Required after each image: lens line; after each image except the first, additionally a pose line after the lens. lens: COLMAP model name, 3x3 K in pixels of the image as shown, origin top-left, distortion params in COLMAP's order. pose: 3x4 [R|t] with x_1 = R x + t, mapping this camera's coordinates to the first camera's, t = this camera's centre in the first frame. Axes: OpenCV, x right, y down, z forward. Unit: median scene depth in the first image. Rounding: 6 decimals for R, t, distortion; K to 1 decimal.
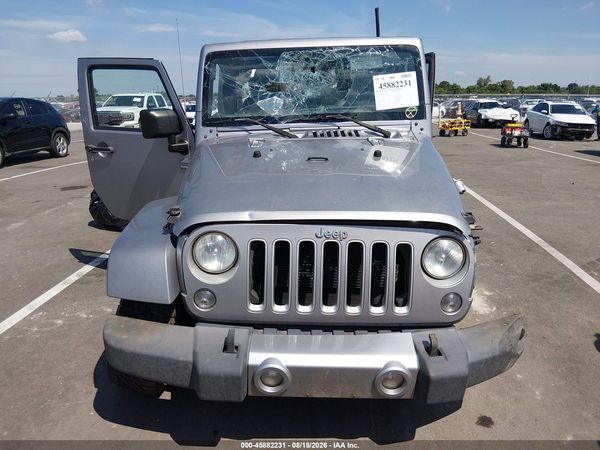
lens RADIAL K [[467.9, 0, 298.5], [0, 467.9, 219.9], [0, 0, 1]] dist [0.050335, -0.083248]
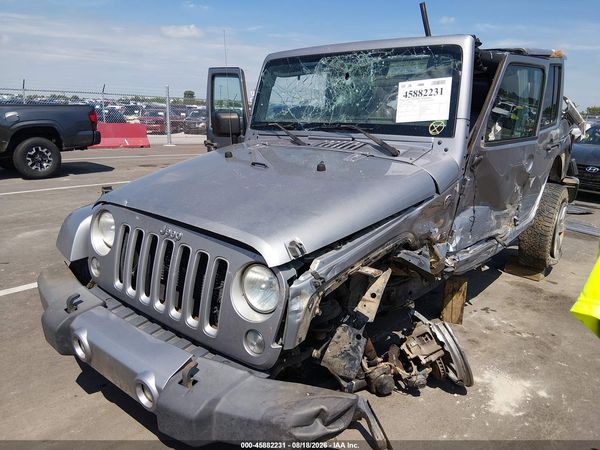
lens RADIAL K [[467.9, 0, 287.1], [0, 467.9, 214.1], [0, 0, 1]] dist [0.050335, -0.083248]
pose [[0.769505, 0.176344, -0.613812, 0.562240], [-0.202192, 0.978952, 0.027768, -0.055686], [0.605789, 0.102740, 0.788964, 0.229800]]
